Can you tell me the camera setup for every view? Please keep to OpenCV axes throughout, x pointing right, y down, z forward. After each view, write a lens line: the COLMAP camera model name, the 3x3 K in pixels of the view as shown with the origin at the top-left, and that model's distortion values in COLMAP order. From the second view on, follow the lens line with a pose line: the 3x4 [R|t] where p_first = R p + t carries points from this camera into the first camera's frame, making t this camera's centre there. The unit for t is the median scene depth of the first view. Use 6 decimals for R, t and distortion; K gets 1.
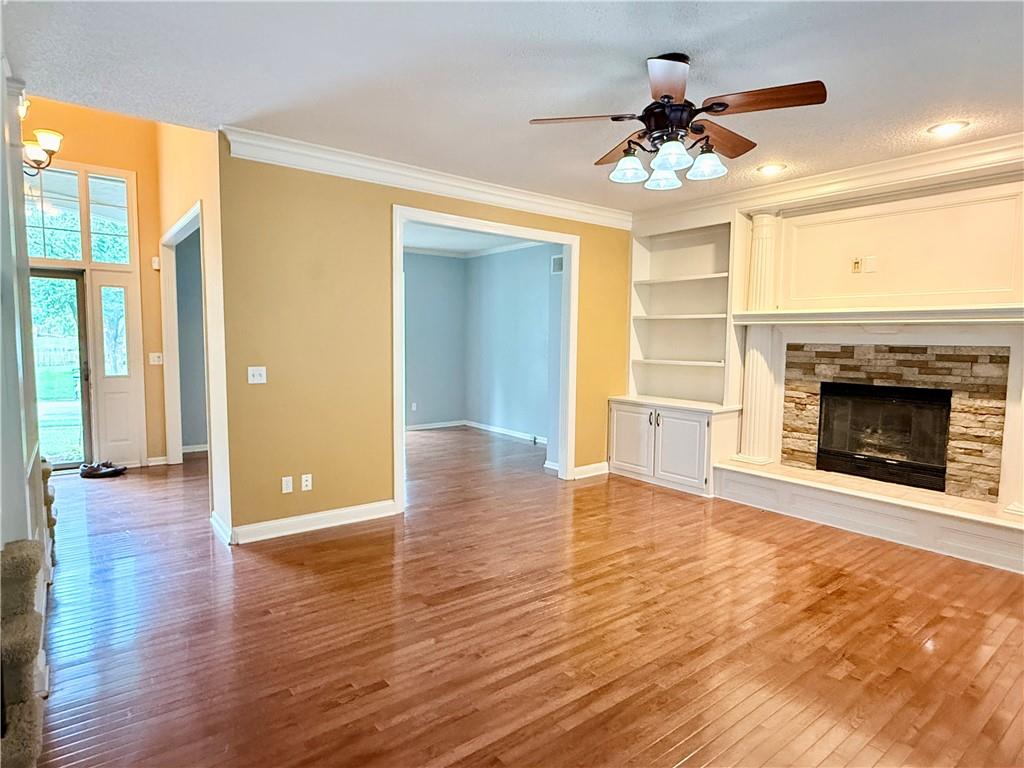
lens RADIAL K [[568.1, 0, 509.3], [0, 568.1, 385.8], [0, 0, 1]] dist [0.001445, 0.001072]
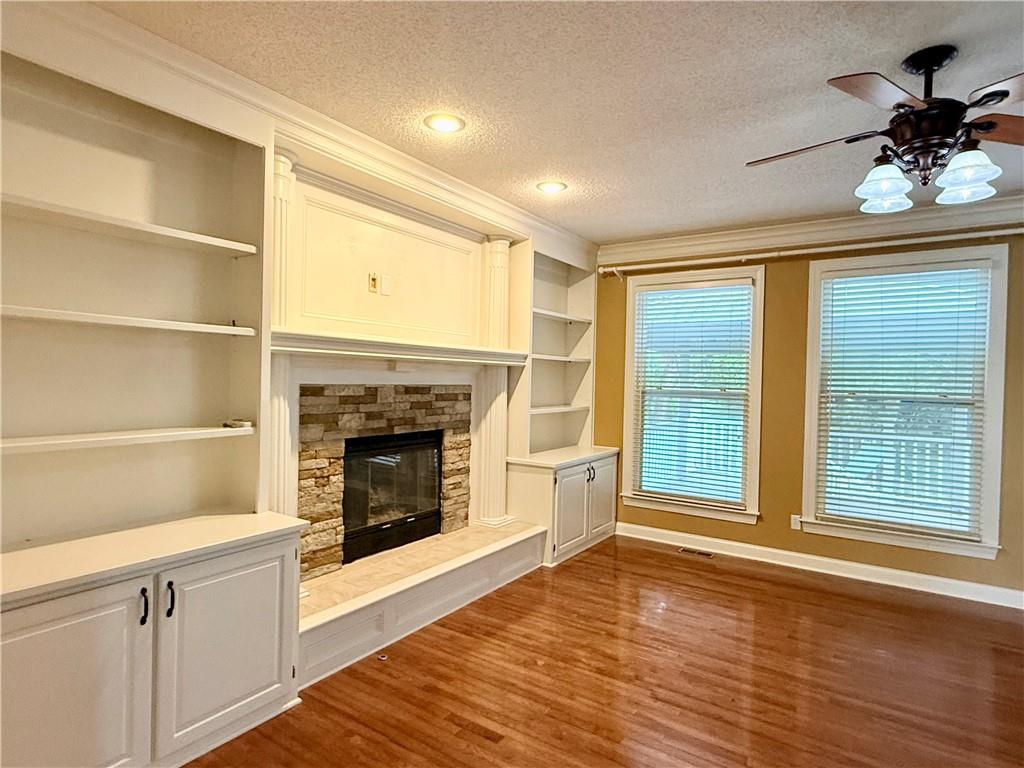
lens RADIAL K [[568.1, 0, 511.8], [0, 568.1, 388.7], [0, 0, 1]] dist [0.001445, 0.001072]
pose [[-0.312634, -0.034681, 0.949240, -0.181848], [0.057536, 0.996807, 0.055368, -0.099216], [-0.948130, 0.071926, -0.309640, 1.059883]]
